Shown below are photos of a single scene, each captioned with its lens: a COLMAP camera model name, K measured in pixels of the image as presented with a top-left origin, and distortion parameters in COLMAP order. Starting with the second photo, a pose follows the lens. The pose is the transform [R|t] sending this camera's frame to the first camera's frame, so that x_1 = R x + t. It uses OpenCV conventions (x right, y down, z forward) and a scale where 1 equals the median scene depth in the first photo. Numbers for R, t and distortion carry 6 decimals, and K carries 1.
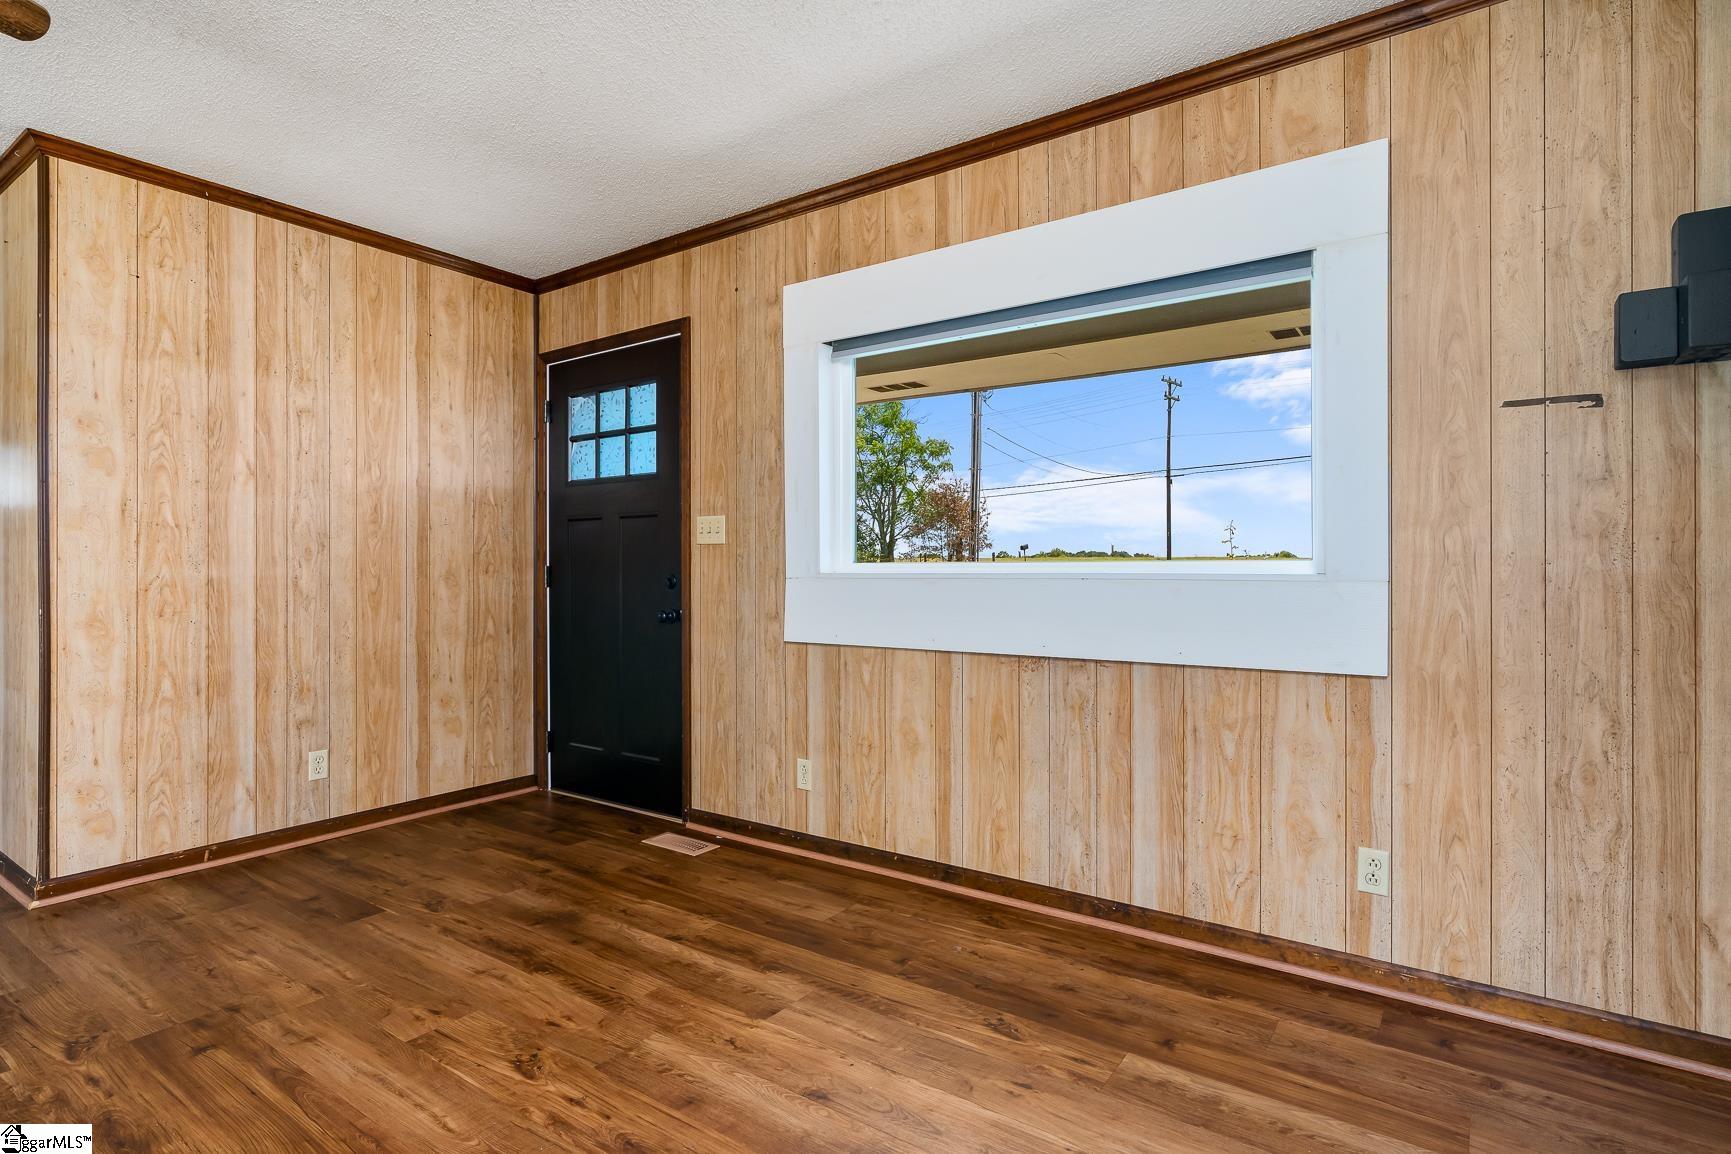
lens RADIAL K [[875.5, 0, 863.0], [0, 875.5, 570.5], [0, 0, 1]] dist [-0.011933, 0.005494]
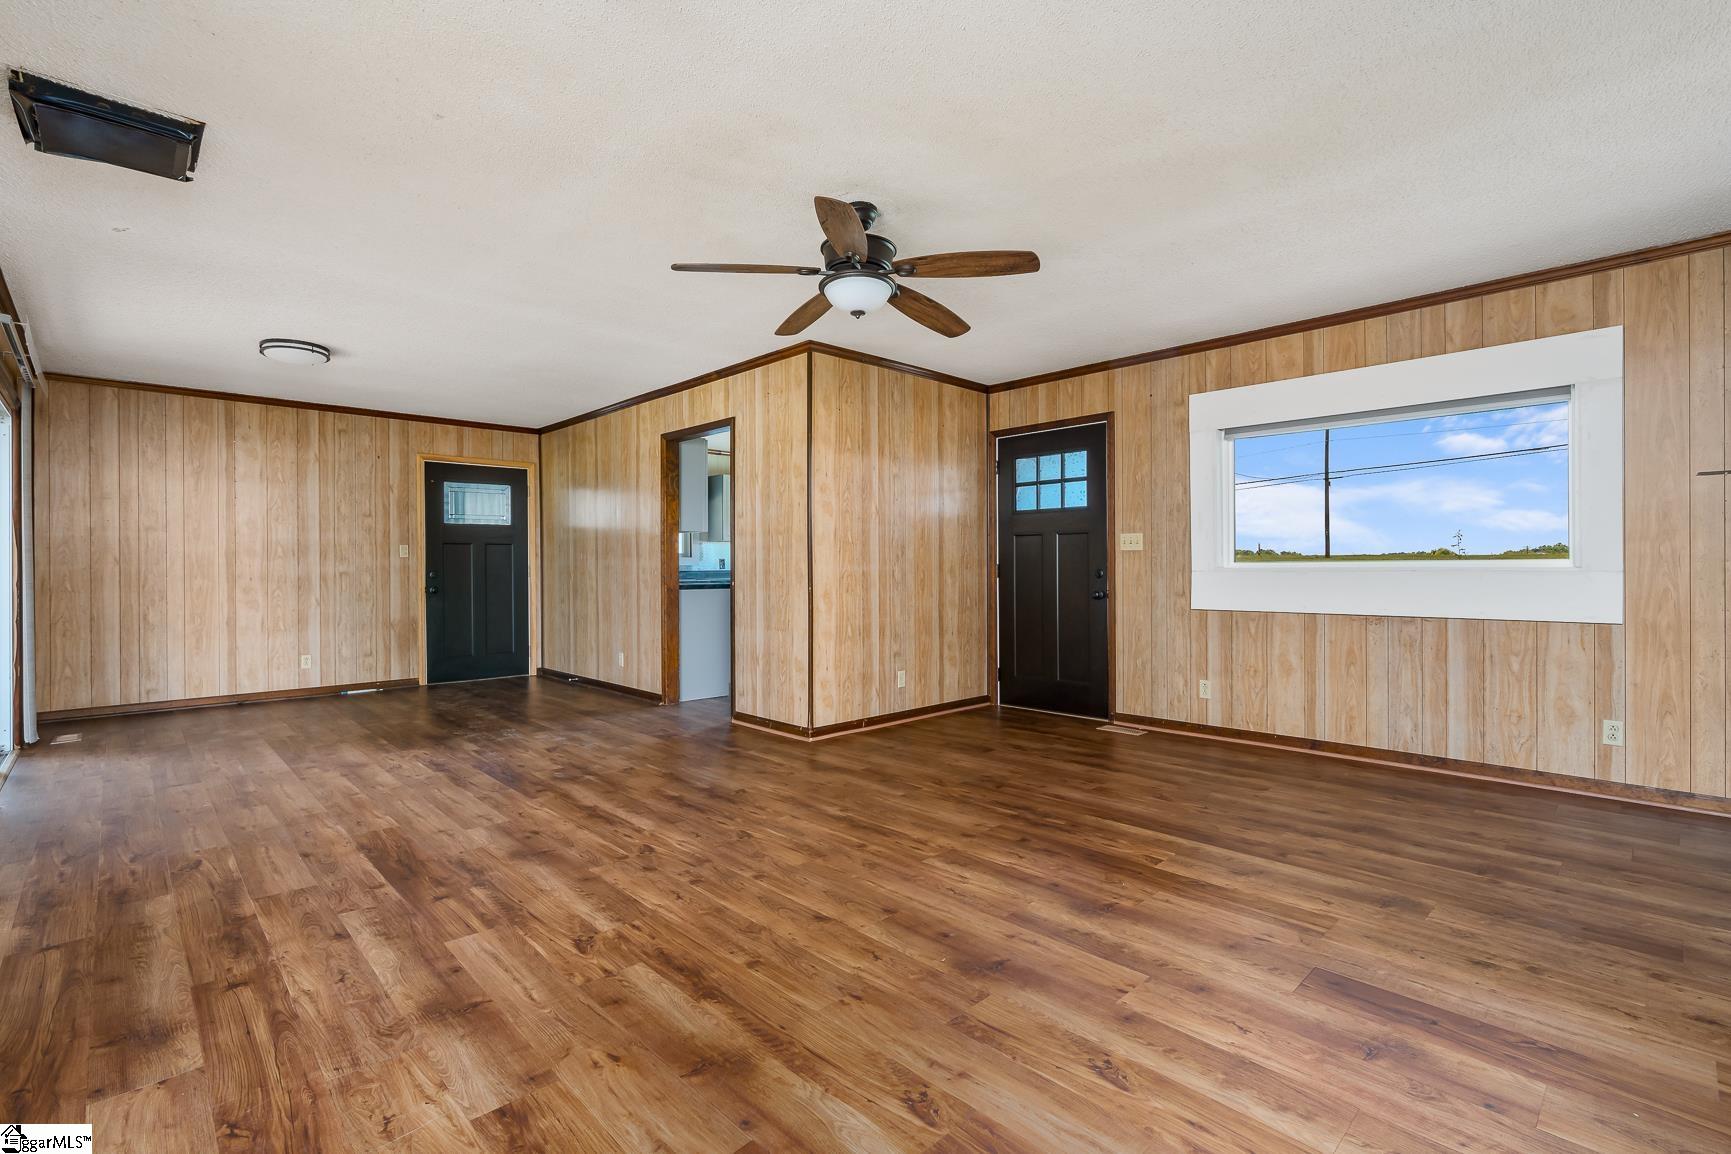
lens RADIAL K [[782.5, 0, 868.6], [0, 782.5, 569.3], [0, 0, 1]] dist [-0.014928, 0.005113]
pose [[0.982495, -0.001862, -0.186280, -0.488139], [0.001976, 0.999998, 0.000424, 0.003968], [0.186279, -0.000785, 0.982497, -0.668431]]
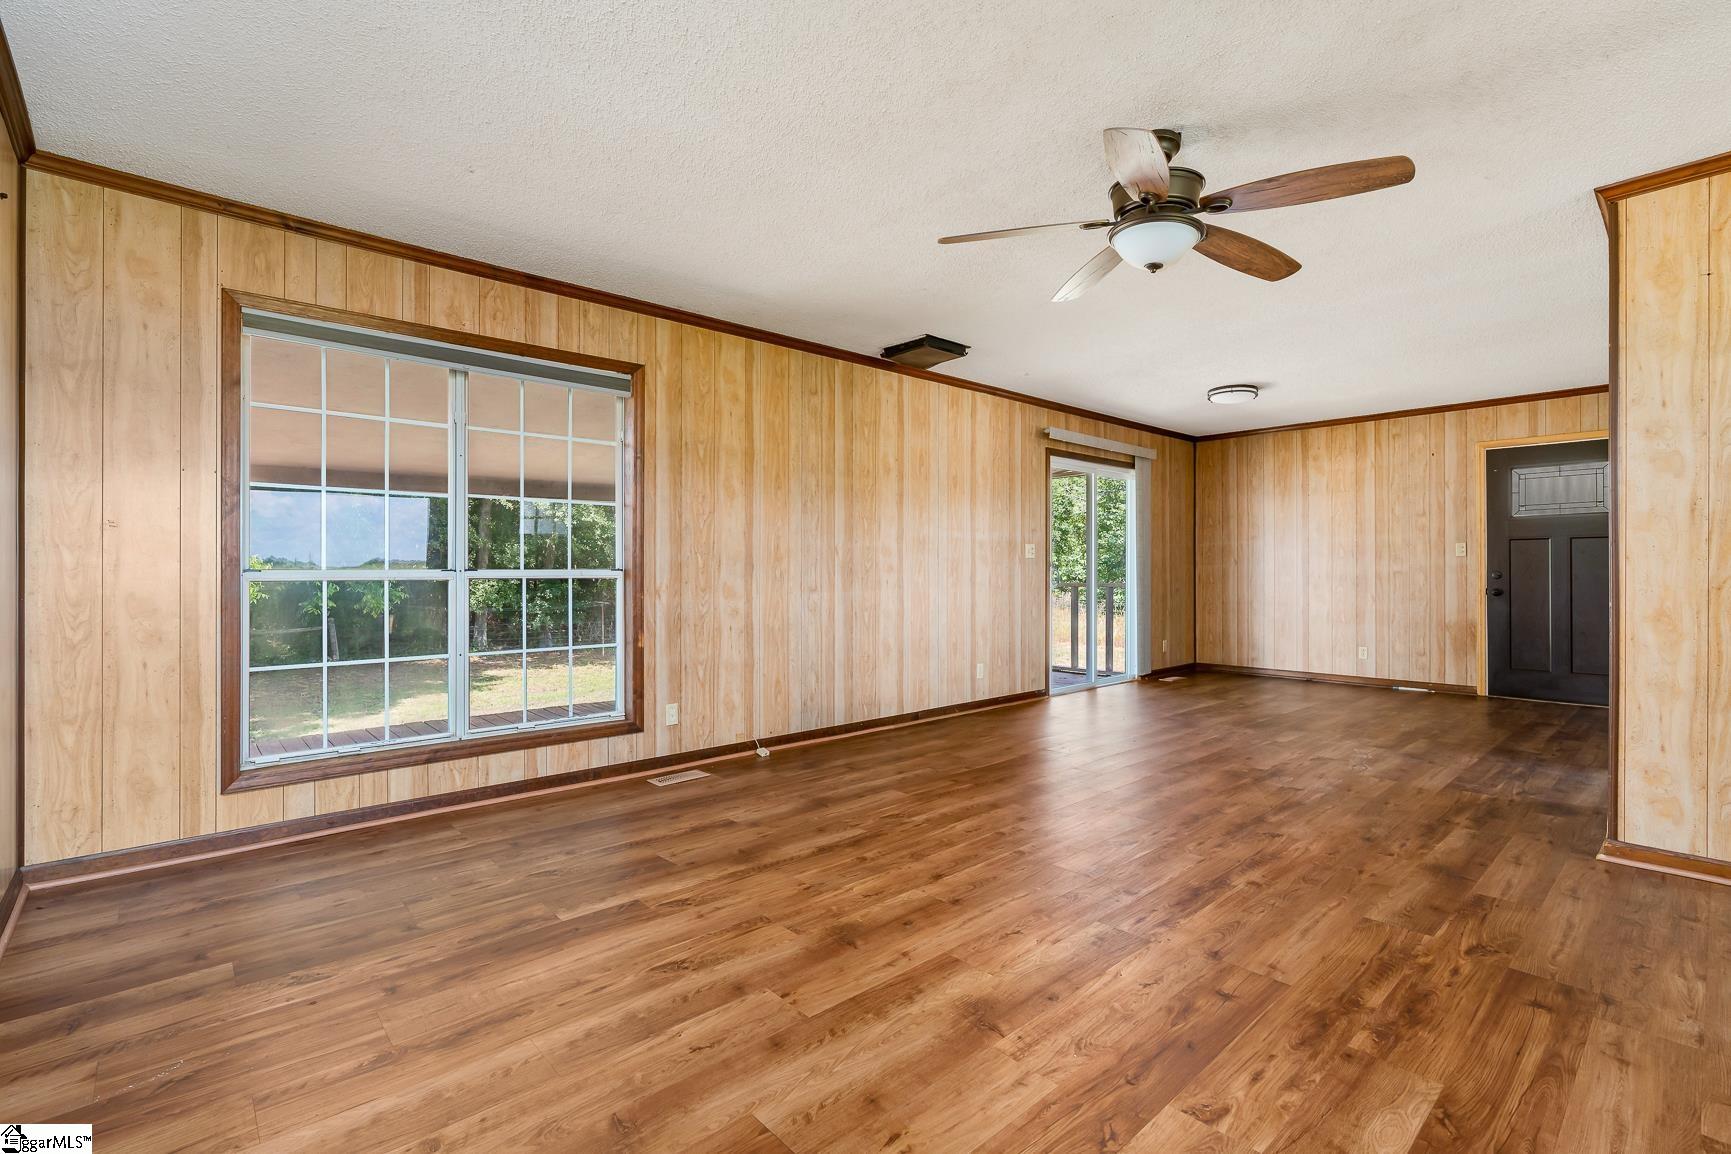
lens RADIAL K [[782.5, 0, 871.6], [0, 782.5, 571.7], [0, 0, 1]] dist [-0.014928, 0.005113]
pose [[-0.213695, 0.004587, -0.976890, 0.253331], [-0.000566, 0.999988, 0.004819, 0.000322], [0.976900, 0.001582, -0.213690, 0.264987]]
